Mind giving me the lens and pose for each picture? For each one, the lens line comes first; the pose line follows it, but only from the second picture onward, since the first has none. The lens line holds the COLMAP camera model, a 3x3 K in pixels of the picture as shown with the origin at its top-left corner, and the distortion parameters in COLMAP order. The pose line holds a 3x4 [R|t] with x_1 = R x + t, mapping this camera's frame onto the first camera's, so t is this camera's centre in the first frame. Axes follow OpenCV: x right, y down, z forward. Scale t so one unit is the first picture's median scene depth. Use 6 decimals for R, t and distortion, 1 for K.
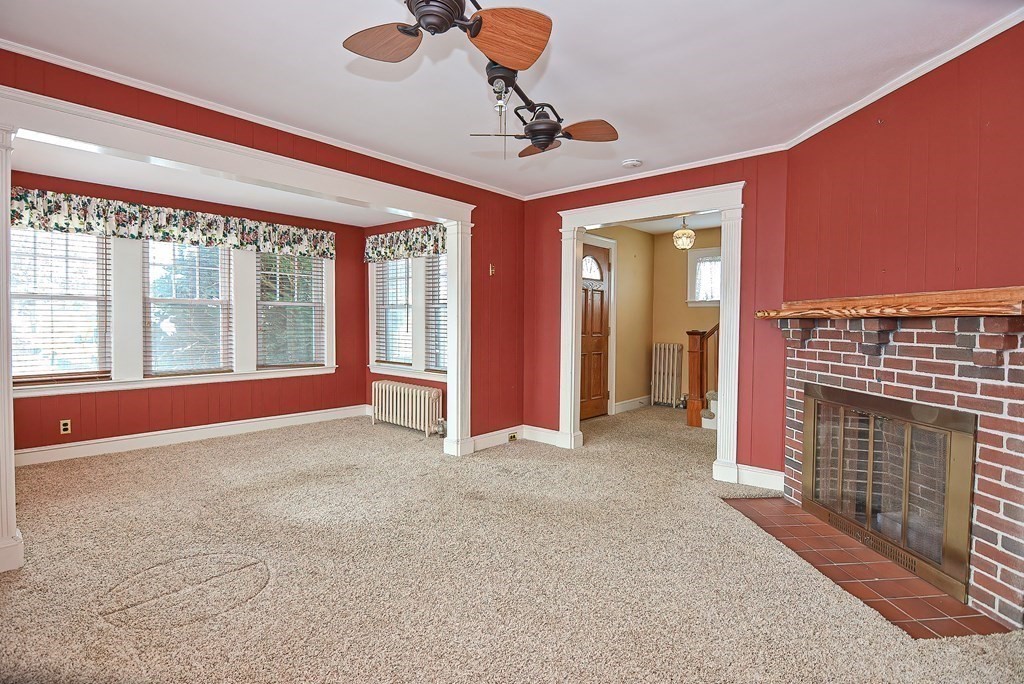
lens RADIAL K [[508.4, 0, 508.4], [0, 508.4, 335.4], [0, 0, 1]] dist [-0.003595, -0.012235]
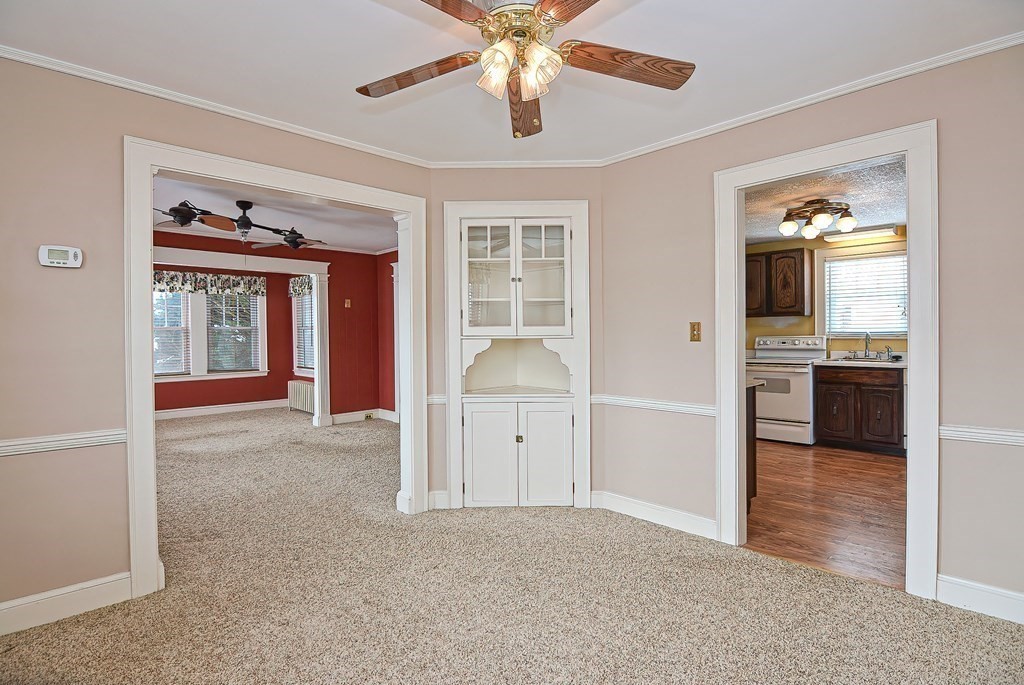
lens RADIAL K [[508.4, 0, 508.4], [0, 508.4, 335.9], [0, 0, 1]] dist [-0.003595, -0.012235]
pose [[0.996312, -0.018543, -0.083773, 0.519562], [0.016777, 0.999623, -0.021733, 0.006188], [0.084144, 0.020247, 0.996248, -0.414466]]
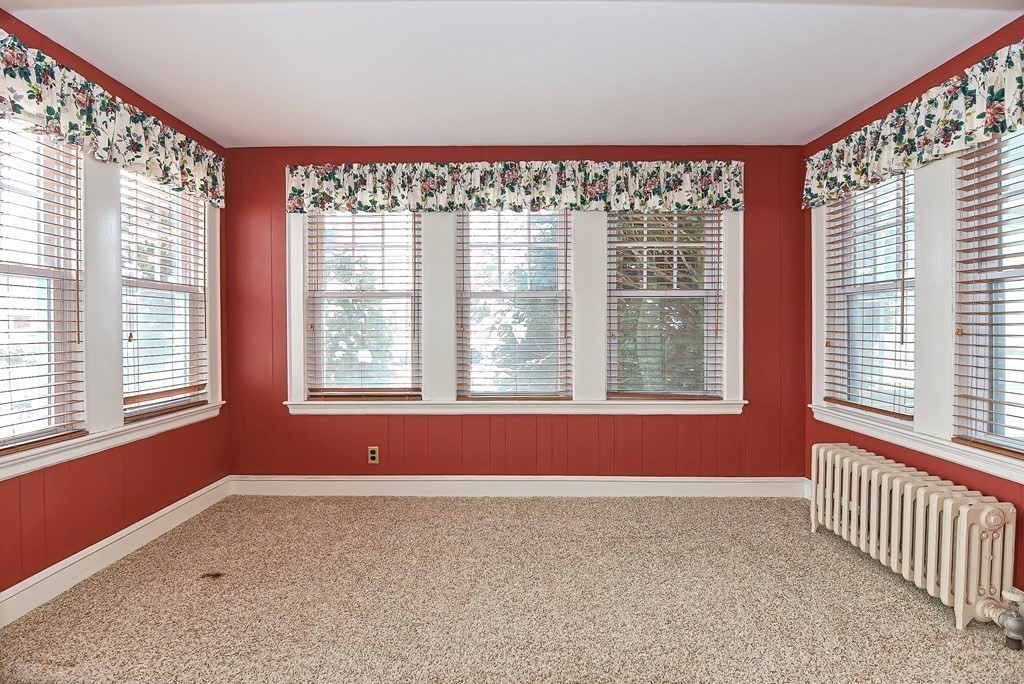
lens RADIAL K [[508.4, 0, 508.4], [0, 508.4, 335.4], [0, 0, 1]] dist [-0.003595, -0.012235]
pose [[0.653462, 0.003709, -0.756950, -0.100268], [-0.014534, 0.999865, -0.007648, -0.005167], [0.756820, 0.015999, 0.653428, 0.505458]]
